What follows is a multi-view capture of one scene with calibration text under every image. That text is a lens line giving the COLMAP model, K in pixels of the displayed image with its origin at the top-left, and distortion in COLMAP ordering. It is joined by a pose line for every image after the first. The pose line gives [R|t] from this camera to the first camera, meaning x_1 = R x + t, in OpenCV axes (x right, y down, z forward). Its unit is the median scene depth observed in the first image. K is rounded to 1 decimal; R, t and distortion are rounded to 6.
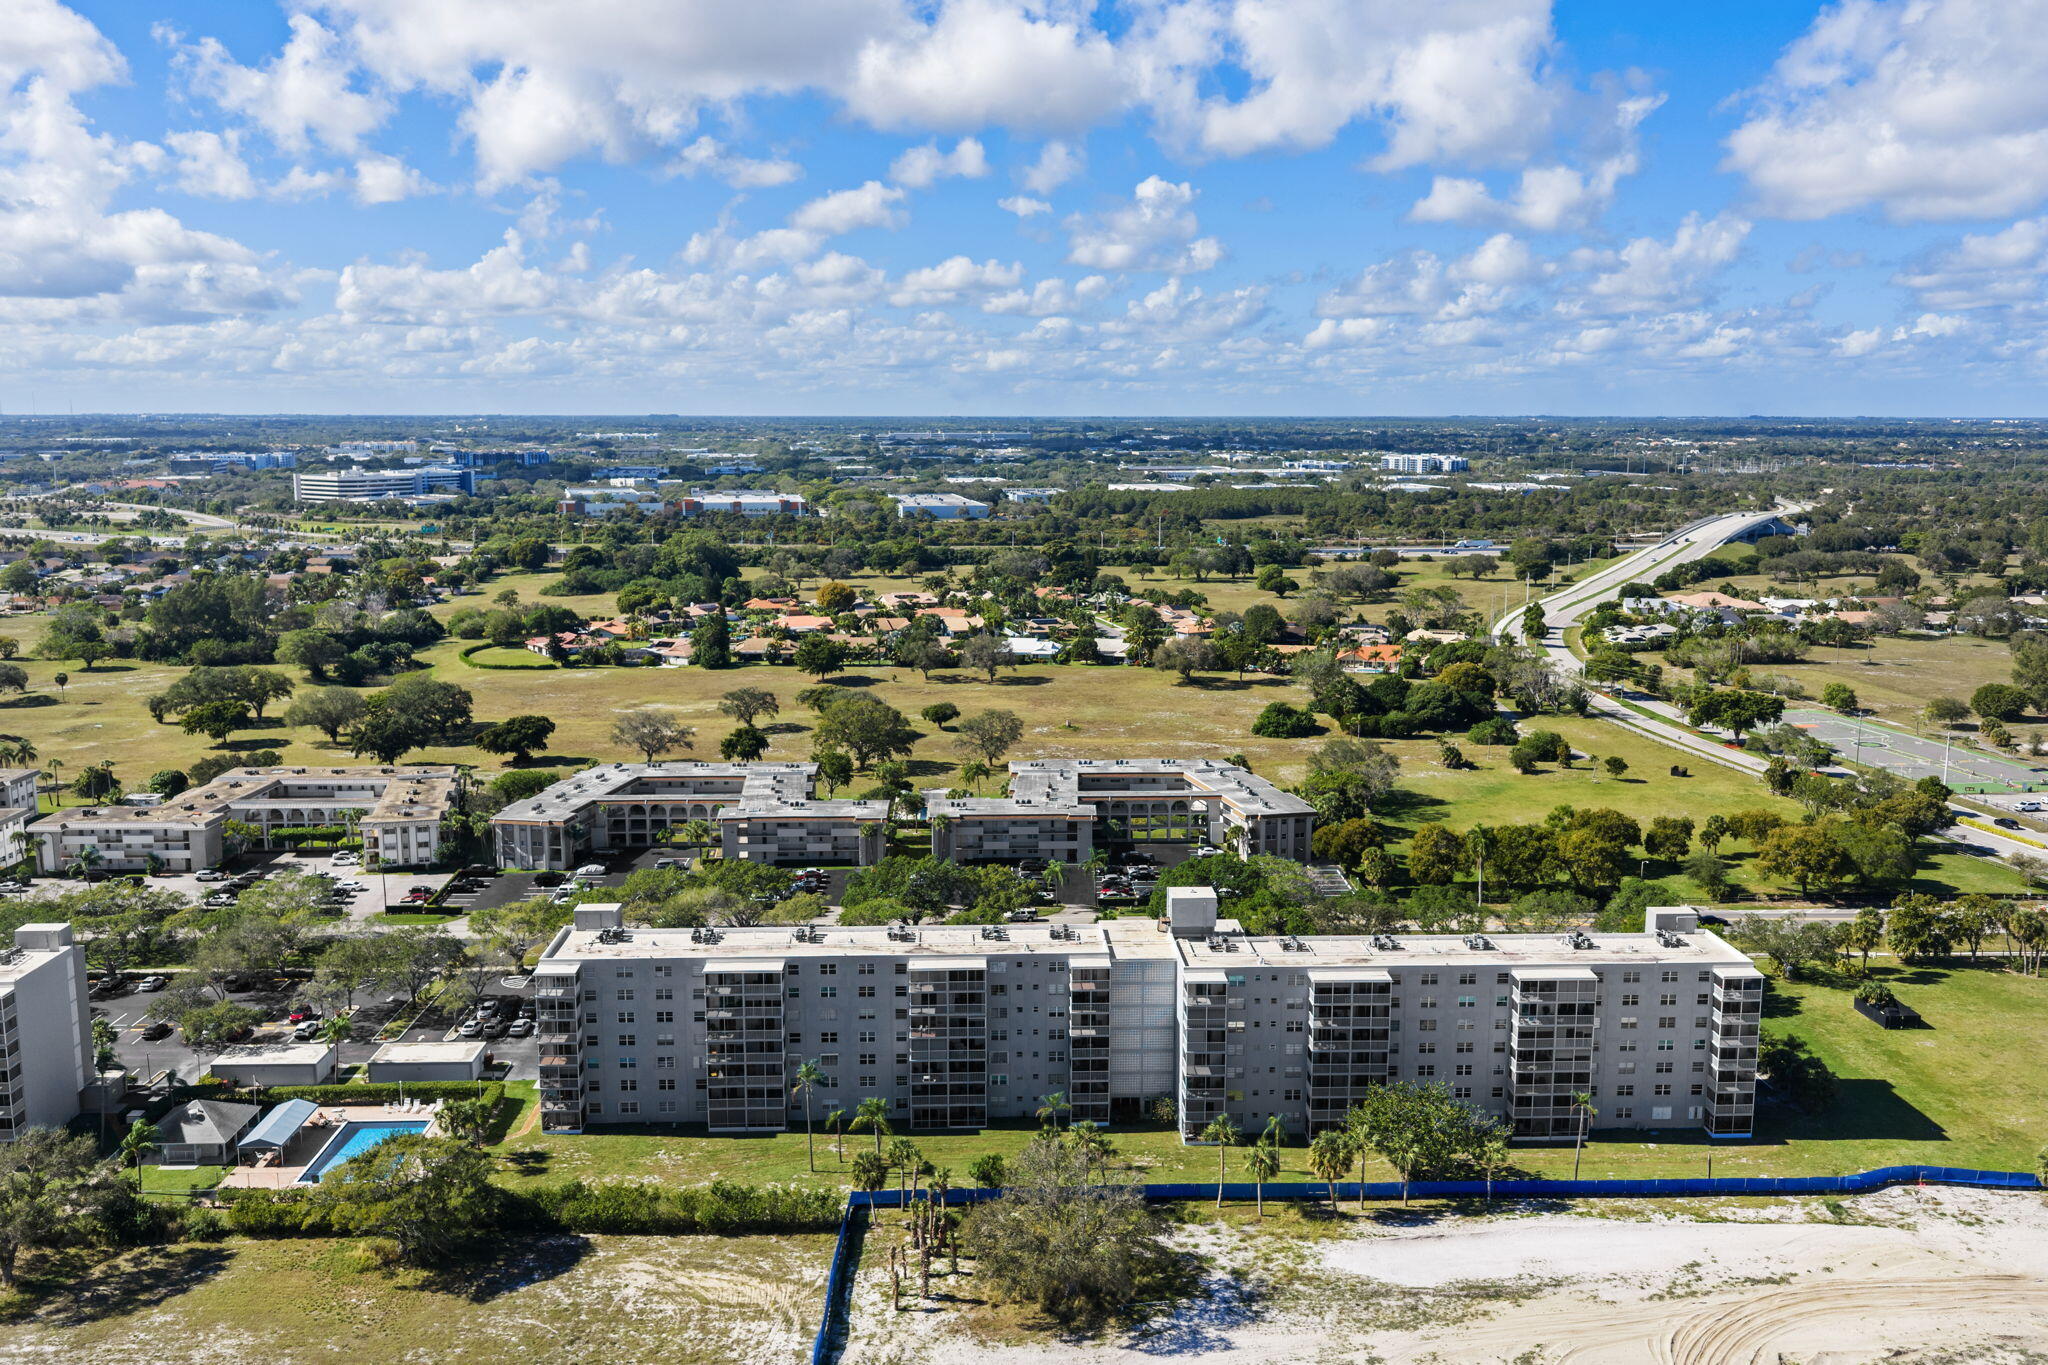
lens RADIAL K [[1656.2, 0, 1024.0], [0, 1656.2, 682.5], [0, 0, 1]] dist [0.004855, -0.000433]
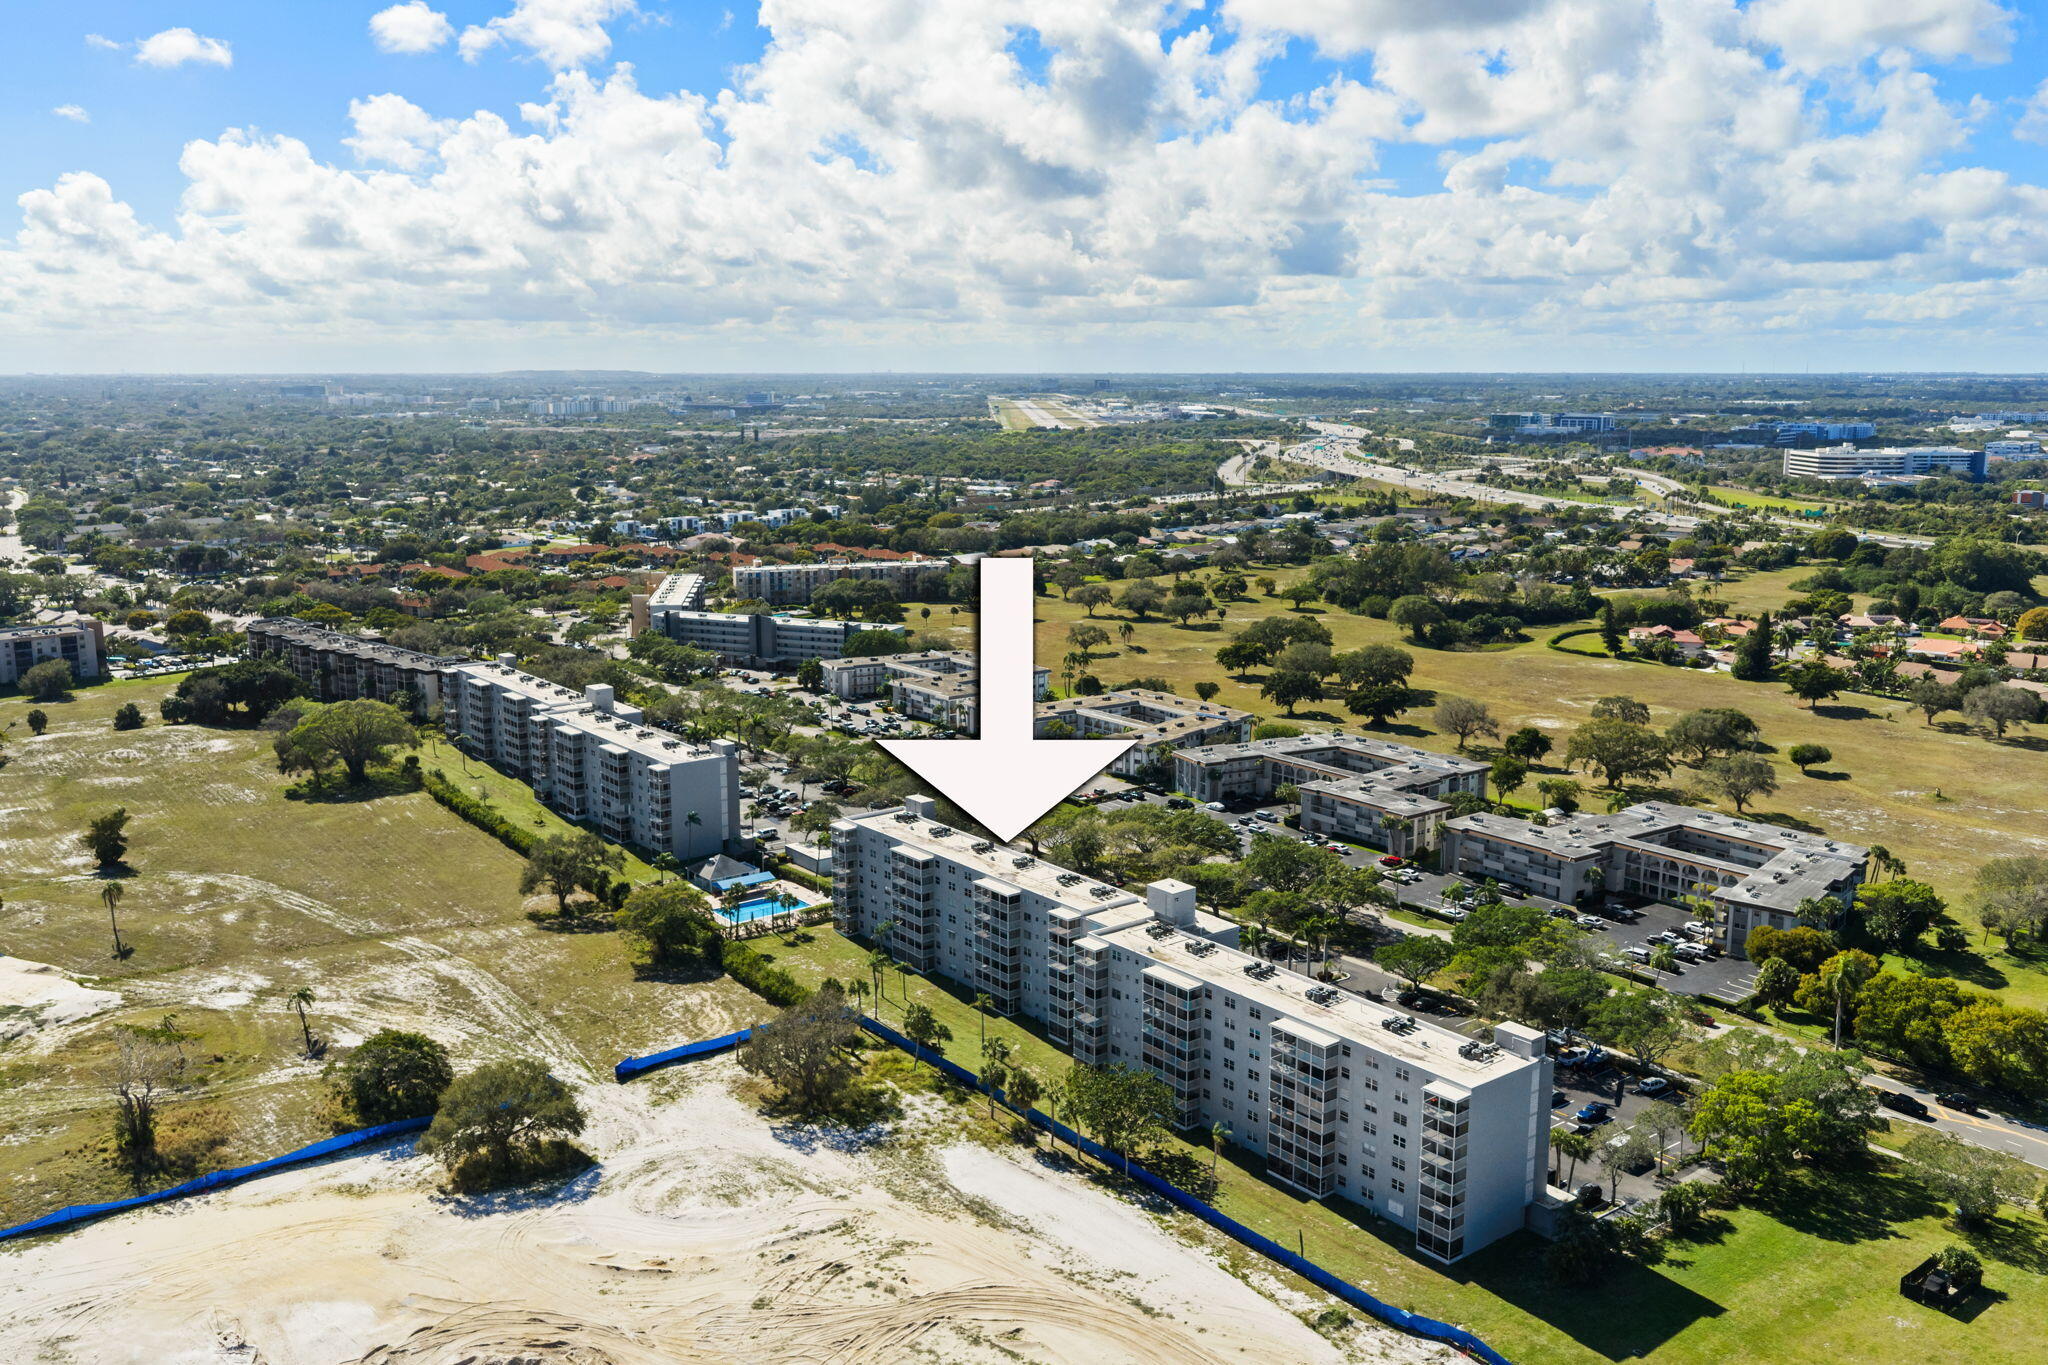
lens RADIAL K [[1656.2, 0, 1024.0], [0, 1656.2, 682.5], [0, 0, 1]] dist [0.004855, -0.000433]
pose [[0.602435, 0.149479, -0.784046, 0.893058], [-0.131799, 0.987452, 0.086988, -0.098786], [0.787211, 0.050932, 0.614577, 0.179865]]
